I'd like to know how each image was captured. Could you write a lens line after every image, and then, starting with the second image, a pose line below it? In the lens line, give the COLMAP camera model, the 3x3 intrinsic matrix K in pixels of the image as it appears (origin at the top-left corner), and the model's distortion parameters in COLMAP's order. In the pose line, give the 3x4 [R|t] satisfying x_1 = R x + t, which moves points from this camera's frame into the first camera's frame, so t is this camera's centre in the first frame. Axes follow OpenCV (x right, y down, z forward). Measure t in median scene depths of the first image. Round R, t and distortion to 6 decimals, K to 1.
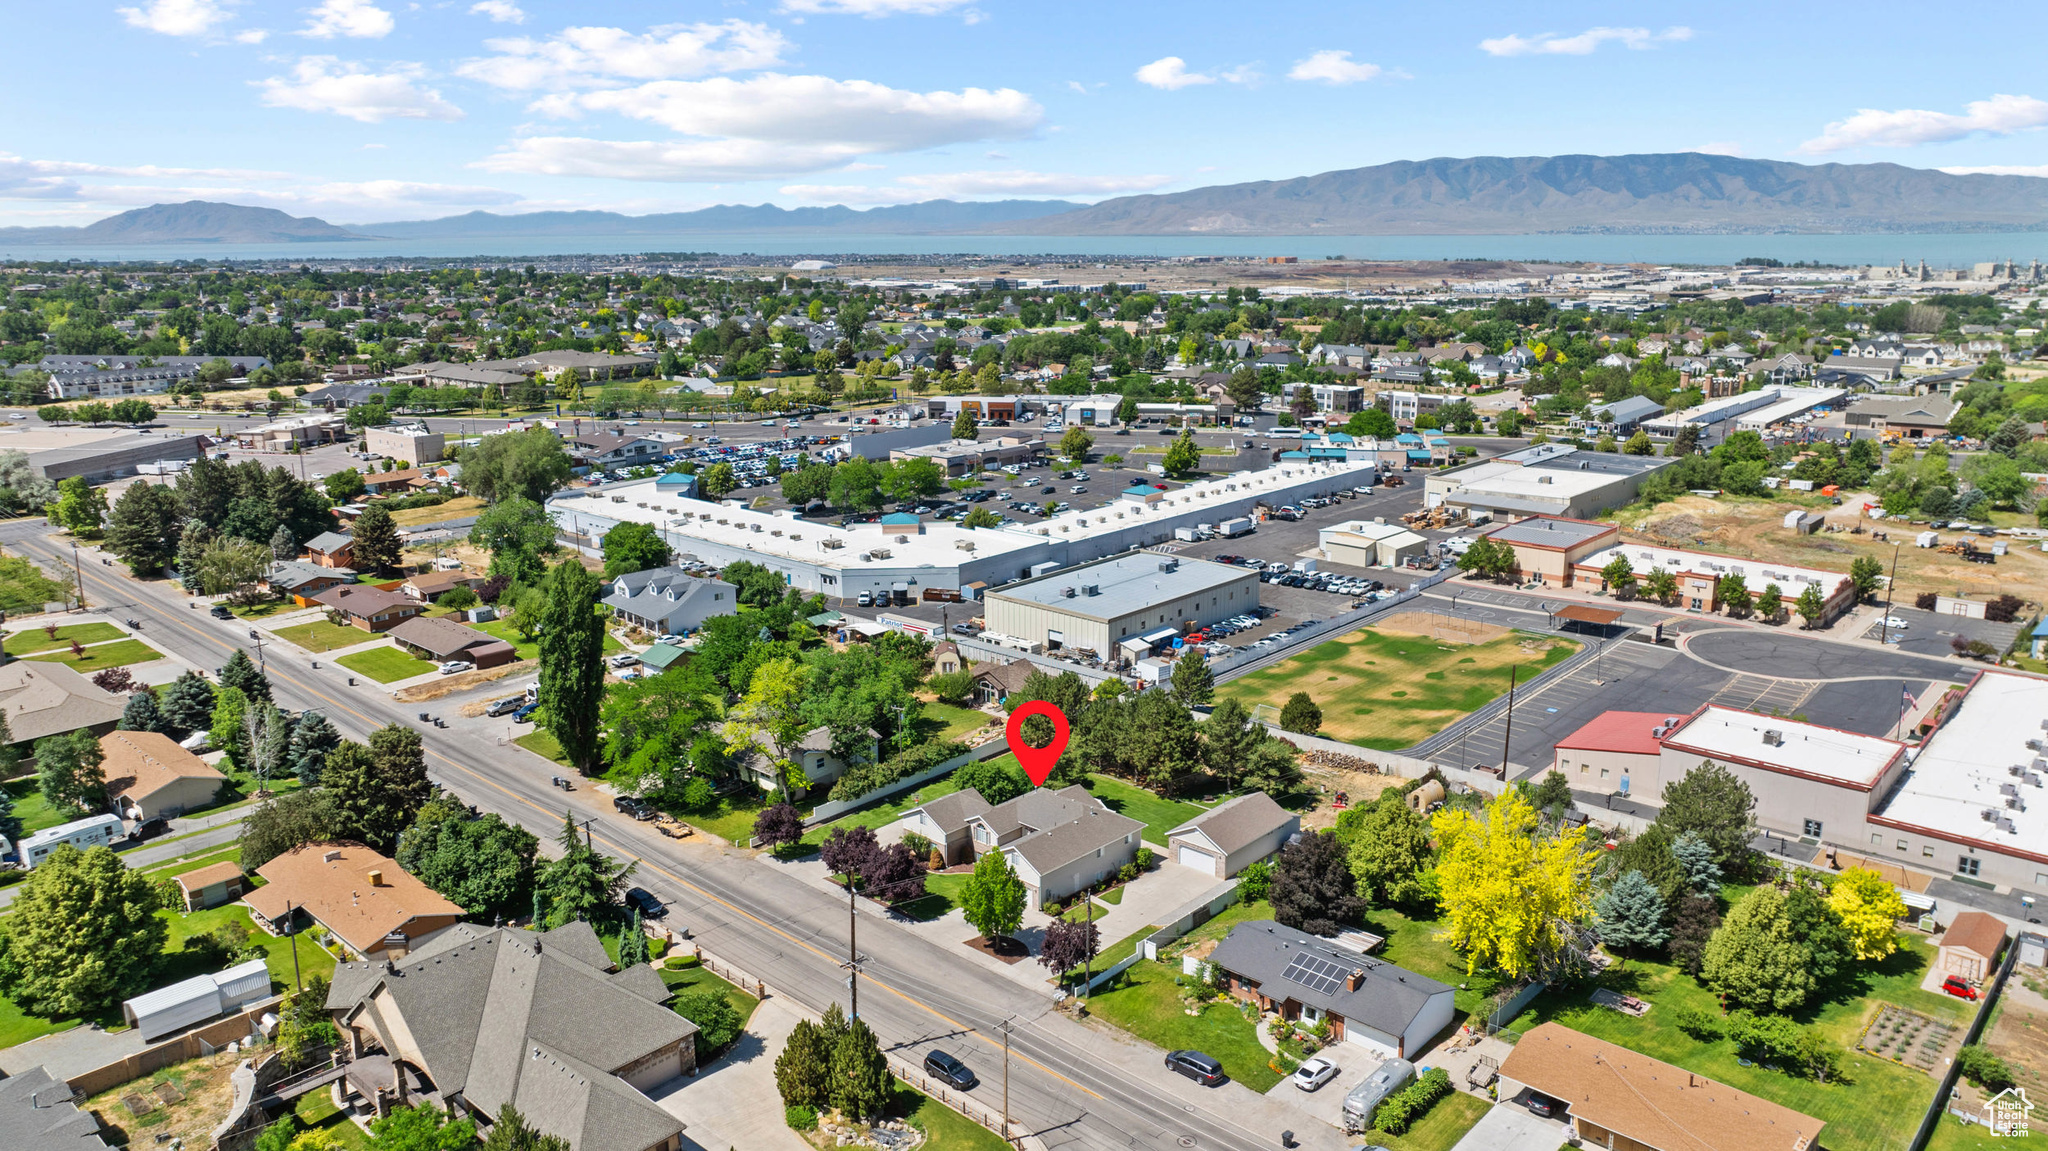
lens RADIAL K [[1431.5, 0, 1024.0], [0, 1431.5, 575.5], [0, 0, 1]] dist [-0.008154, 0.000108]
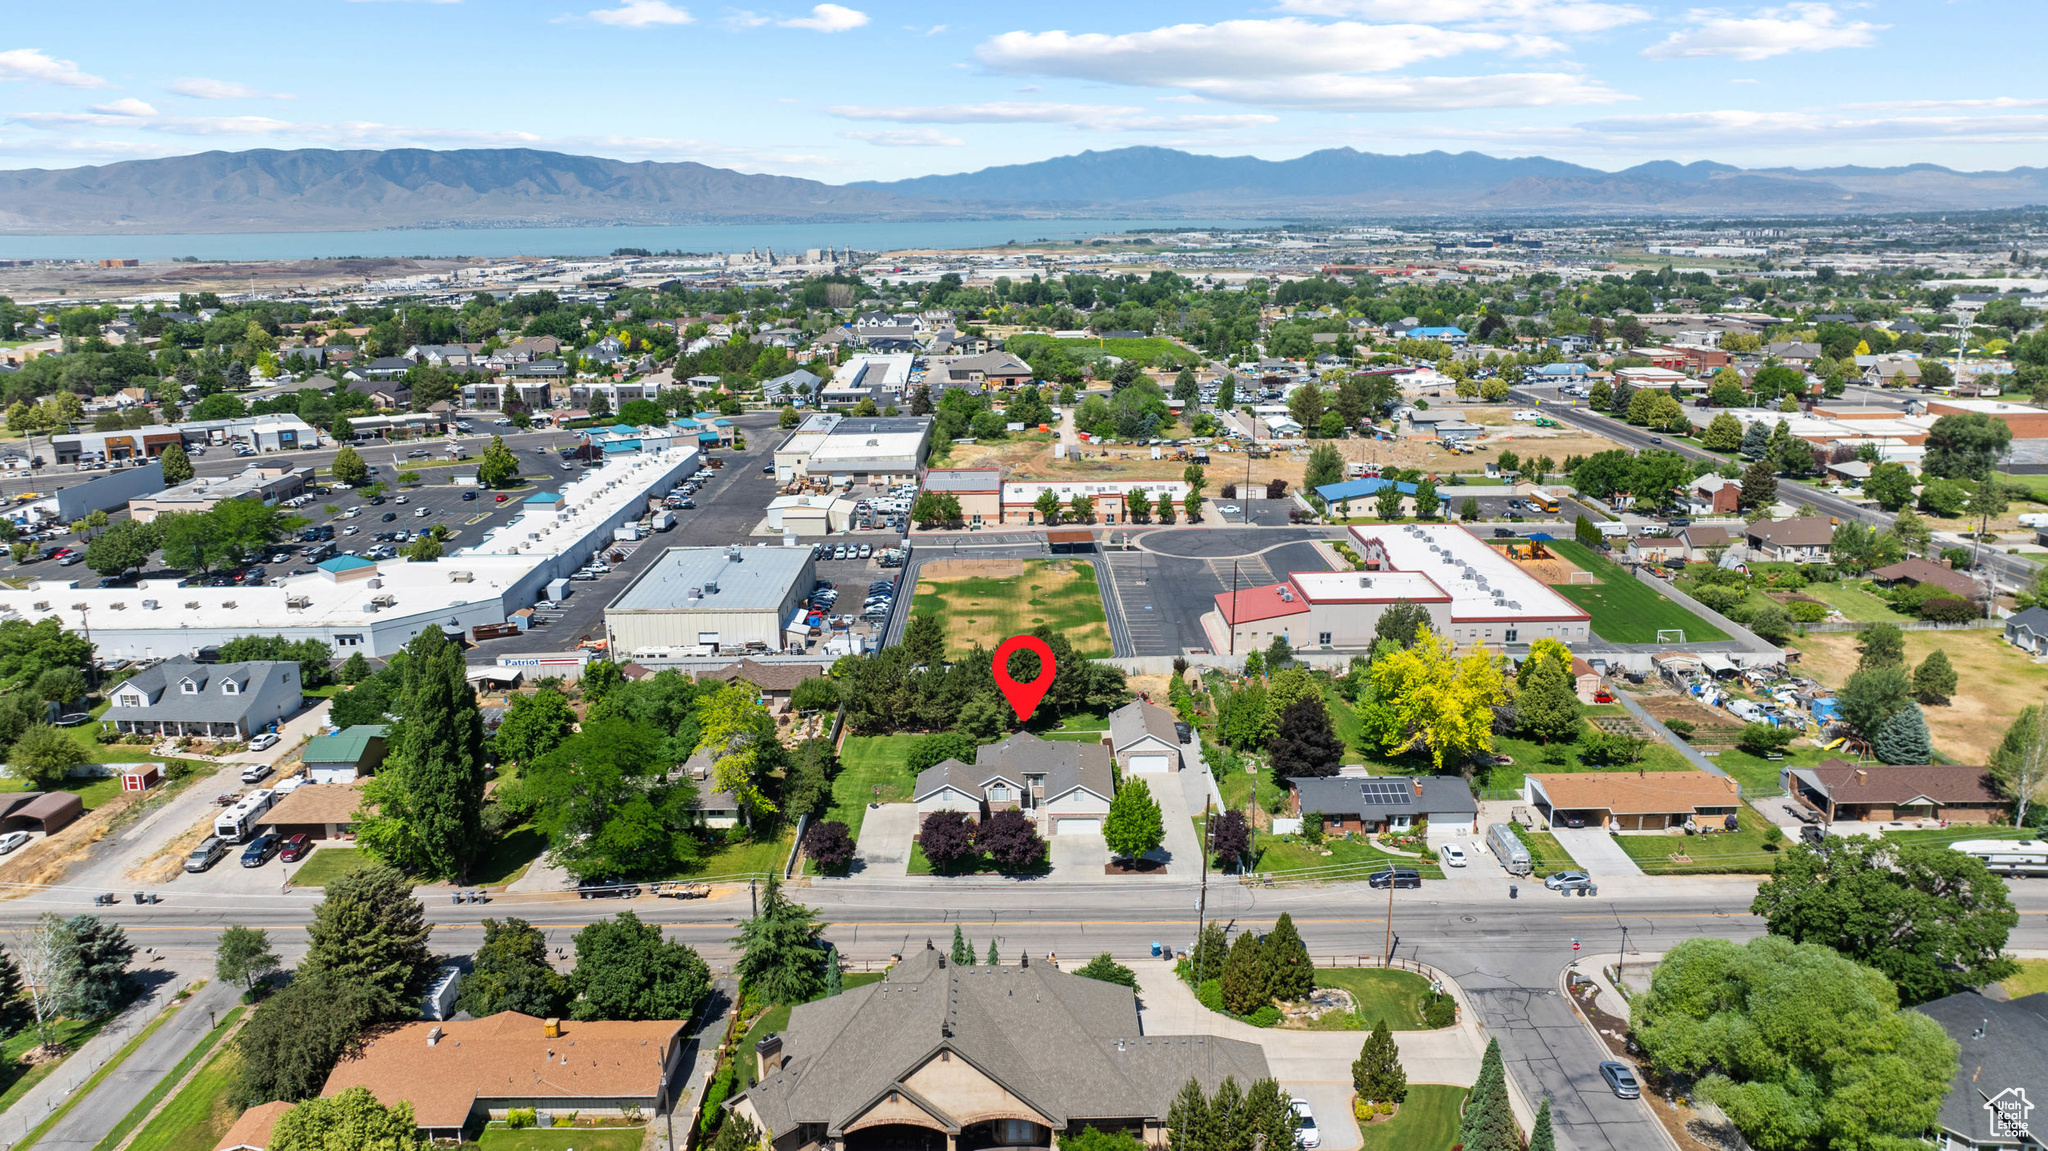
lens RADIAL K [[1431.5, 0, 1024.0], [0, 1431.5, 575.5], [0, 0, 1]] dist [-0.008154, 0.000108]
pose [[0.735815, -0.167370, 0.656173, -0.404601], [0.165134, 0.984072, 0.065830, -0.025109], [-0.656739, 0.059918, 0.751733, 0.113692]]
